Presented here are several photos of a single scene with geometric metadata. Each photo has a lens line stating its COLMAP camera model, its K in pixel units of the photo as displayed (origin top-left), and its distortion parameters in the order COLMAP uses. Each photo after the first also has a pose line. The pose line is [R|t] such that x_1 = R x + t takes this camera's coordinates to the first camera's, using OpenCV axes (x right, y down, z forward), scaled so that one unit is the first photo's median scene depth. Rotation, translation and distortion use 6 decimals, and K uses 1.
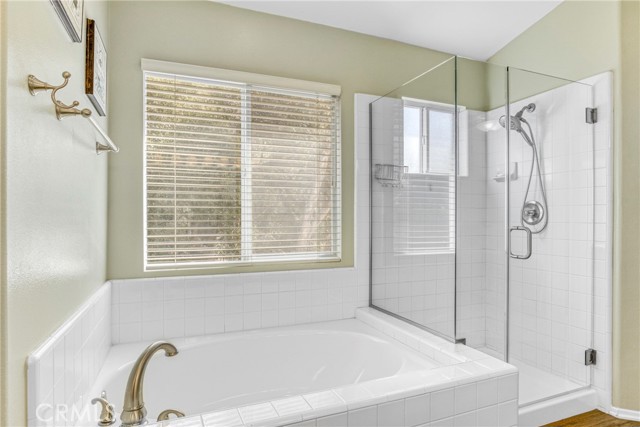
lens RADIAL K [[366.1, 0, 318.1], [0, 366.1, 218.0], [0, 0, 1]] dist [0.022384, -0.001639]
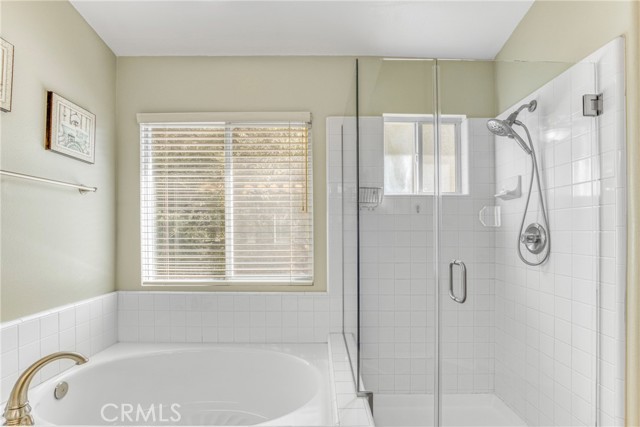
lens RADIAL K [[308.9, 0, 321.7], [0, 308.9, 237.1], [0, 0, 1]] dist [-0.004389, -0.000862]
pose [[0.931239, 0.002665, -0.364399, 0.399818], [0.000885, 0.999954, 0.009573, -0.023856], [0.364408, -0.009237, 0.931194, 0.219505]]
